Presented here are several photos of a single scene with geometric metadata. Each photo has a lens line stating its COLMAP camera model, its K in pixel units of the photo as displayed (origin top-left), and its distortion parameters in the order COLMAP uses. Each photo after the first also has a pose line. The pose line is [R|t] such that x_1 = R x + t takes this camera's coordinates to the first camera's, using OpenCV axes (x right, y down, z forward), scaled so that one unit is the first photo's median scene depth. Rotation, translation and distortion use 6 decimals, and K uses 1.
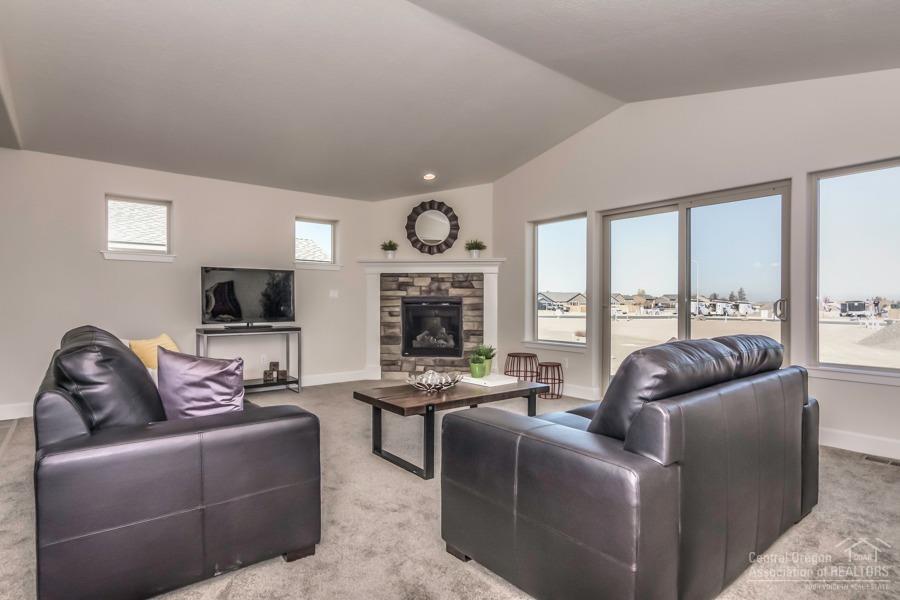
lens RADIAL K [[474.2, 0, 446.3], [0, 474.2, 303.2], [0, 0, 1]] dist [-0.001128, -0.000126]
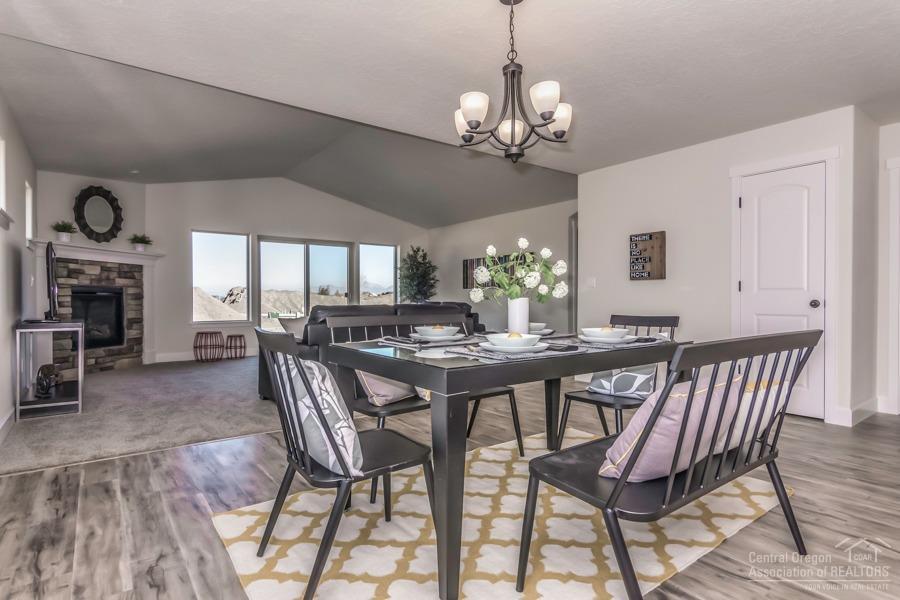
lens RADIAL K [[474.2, 0, 451.5], [0, 474.2, 302.9], [0, 0, 1]] dist [-0.001128, -0.000126]
pose [[0.025419, -0.012201, 0.999602, -0.985191], [0.001511, 0.999925, 0.012166, 0.010315], [-0.999676, 0.001201, 0.025435, 0.258381]]
